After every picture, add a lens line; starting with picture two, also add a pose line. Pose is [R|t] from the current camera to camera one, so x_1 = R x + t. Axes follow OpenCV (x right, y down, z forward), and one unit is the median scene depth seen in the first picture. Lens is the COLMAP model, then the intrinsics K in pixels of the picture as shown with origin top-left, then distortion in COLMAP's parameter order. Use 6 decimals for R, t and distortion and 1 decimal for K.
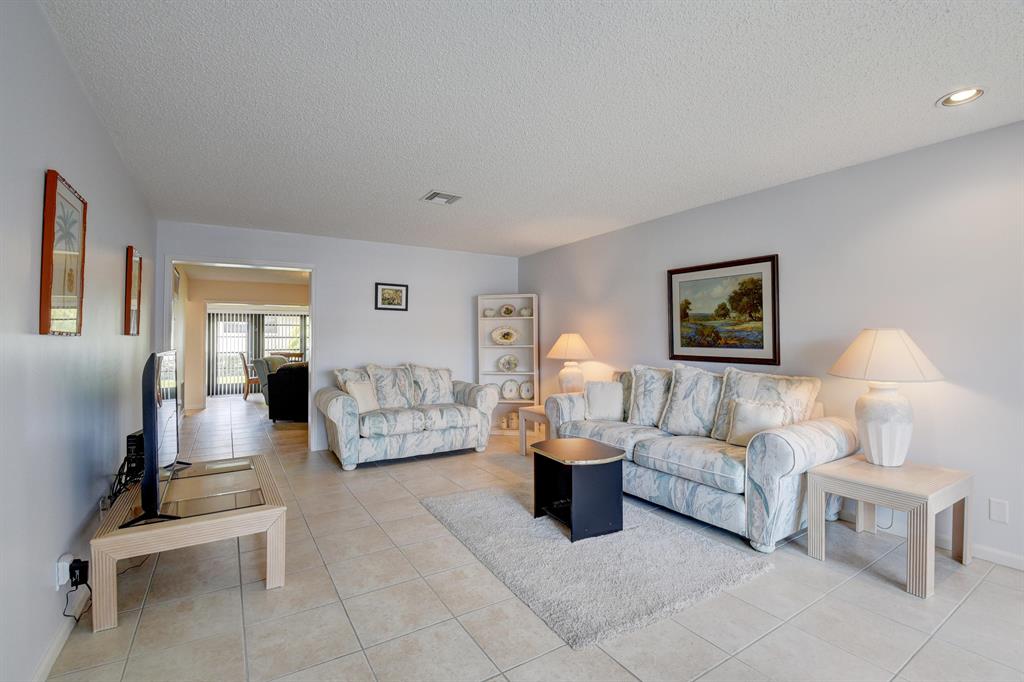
lens RADIAL K [[452.6, 0, 505.3], [0, 452.6, 332.2], [0, 0, 1]] dist [0.031303, -0.034761]
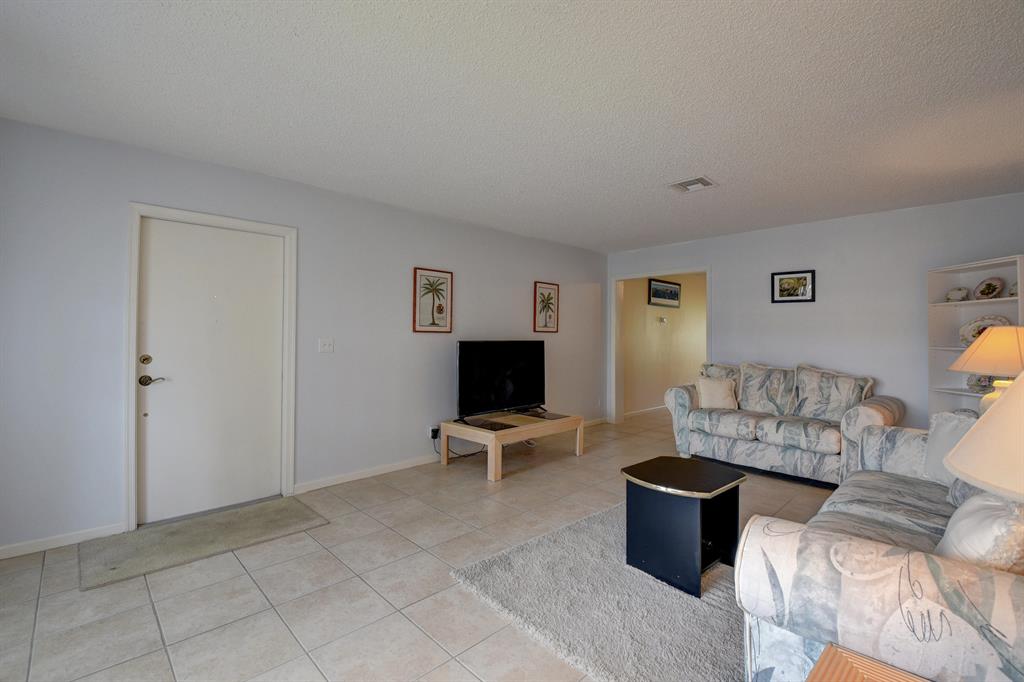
lens RADIAL K [[453.8, 0, 507.6], [0, 453.8, 331.7], [0, 0, 1]] dist [0.000962, -0.012879]
pose [[0.207315, -0.004098, -0.978266, 0.532267], [0.004867, 0.999983, -0.003158, 0.008006], [0.978262, -0.004106, 0.207331, 0.331382]]
